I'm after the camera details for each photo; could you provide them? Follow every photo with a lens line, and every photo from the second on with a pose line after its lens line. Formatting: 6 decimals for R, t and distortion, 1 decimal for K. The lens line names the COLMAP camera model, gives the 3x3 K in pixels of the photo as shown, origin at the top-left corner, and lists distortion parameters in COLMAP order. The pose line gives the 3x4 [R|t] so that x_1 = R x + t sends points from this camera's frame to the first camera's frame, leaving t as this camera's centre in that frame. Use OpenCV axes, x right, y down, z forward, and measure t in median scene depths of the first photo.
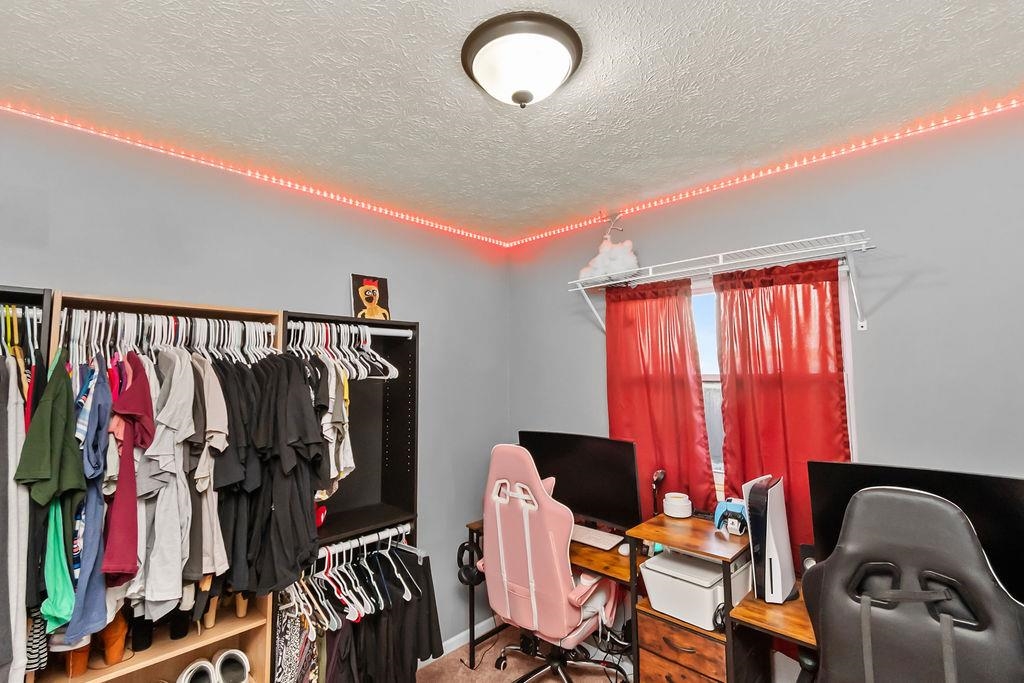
lens RADIAL K [[454.9, 0, 515.5], [0, 454.9, 335.7], [0, 0, 1]] dist [-0.007708, -0.001304]
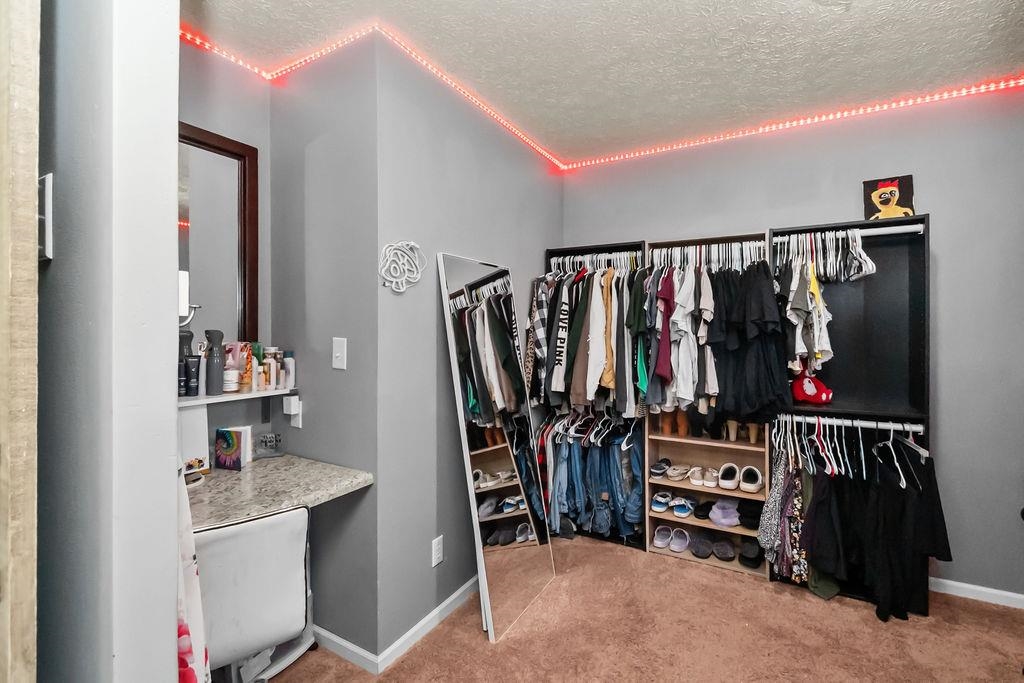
lens RADIAL K [[454.9, 0, 512.5], [0, 454.9, 335.7], [0, 0, 1]] dist [-0.007708, -0.001304]
pose [[0.237690, 0.031275, -0.970837, 0.600229], [0.086300, 0.994849, 0.053177, 0.117379], [0.967500, -0.096423, 0.233767, -0.069754]]
